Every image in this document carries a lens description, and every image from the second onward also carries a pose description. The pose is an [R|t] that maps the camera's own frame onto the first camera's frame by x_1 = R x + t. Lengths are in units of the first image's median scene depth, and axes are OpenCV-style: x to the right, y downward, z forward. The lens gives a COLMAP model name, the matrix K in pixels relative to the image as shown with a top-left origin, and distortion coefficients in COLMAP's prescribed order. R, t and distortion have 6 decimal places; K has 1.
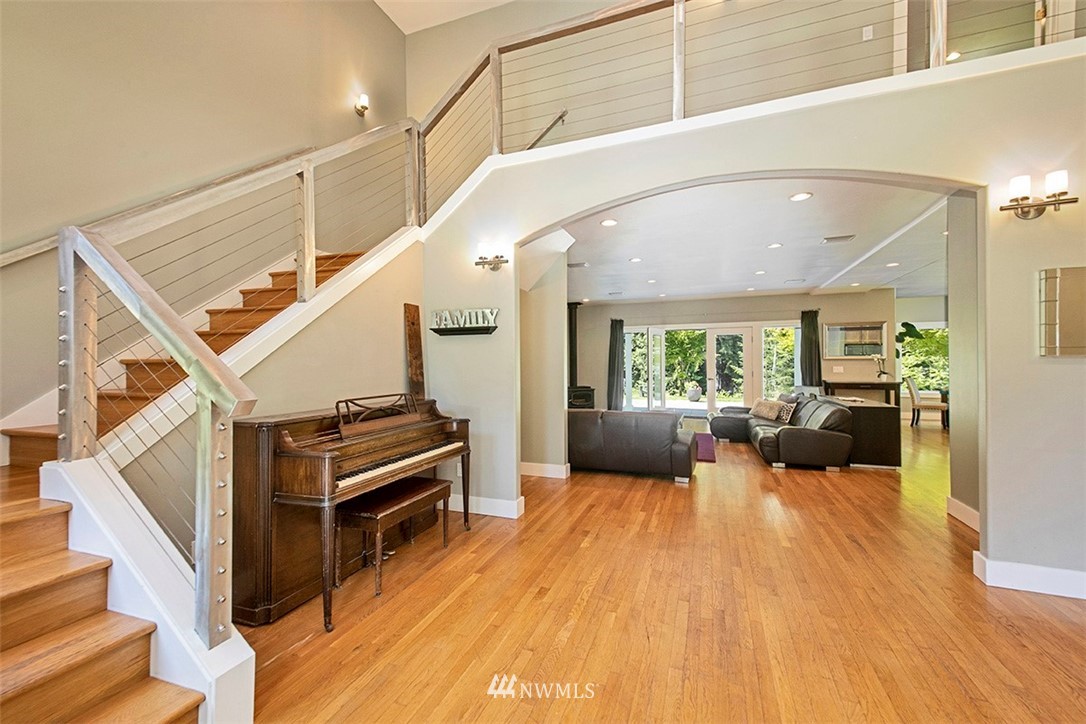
lens RADIAL K [[450.2, 0, 543.0], [0, 450.2, 362.0], [0, 0, 1]] dist [0.001629, 0.000059]
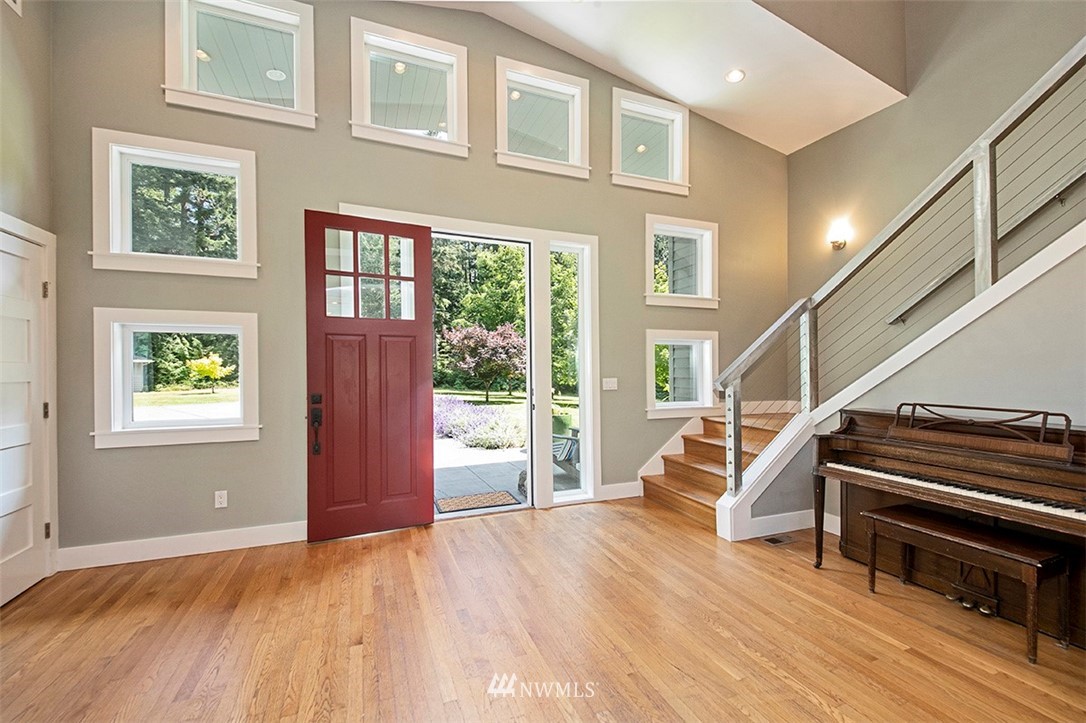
lens RADIAL K [[450.2, 0, 543.0], [0, 450.2, 361.5], [0, 0, 1]] dist [0.001629, 0.000059]
pose [[-0.728721, 0.008880, -0.684753, 0.822025], [0.010425, 0.999944, 0.001873, -0.017476], [0.684731, -0.005774, -0.728773, 1.150283]]
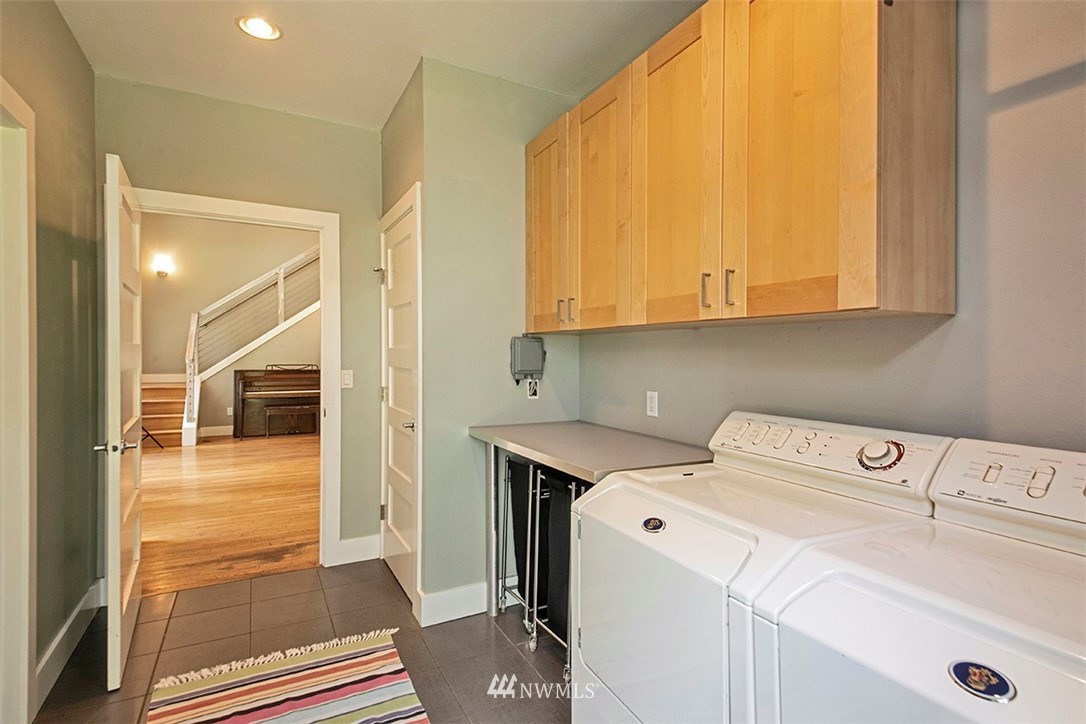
lens RADIAL K [[546.2, 0, 543.5], [0, 546.2, 348.5], [0, 0, 1]] dist [-0.000086, -0.000003]
pose [[0.753980, 0.010670, -0.656811, 2.735562], [-0.014299, 0.999898, -0.000170, -0.031378], [0.656742, 0.009520, 0.754056, -0.325699]]
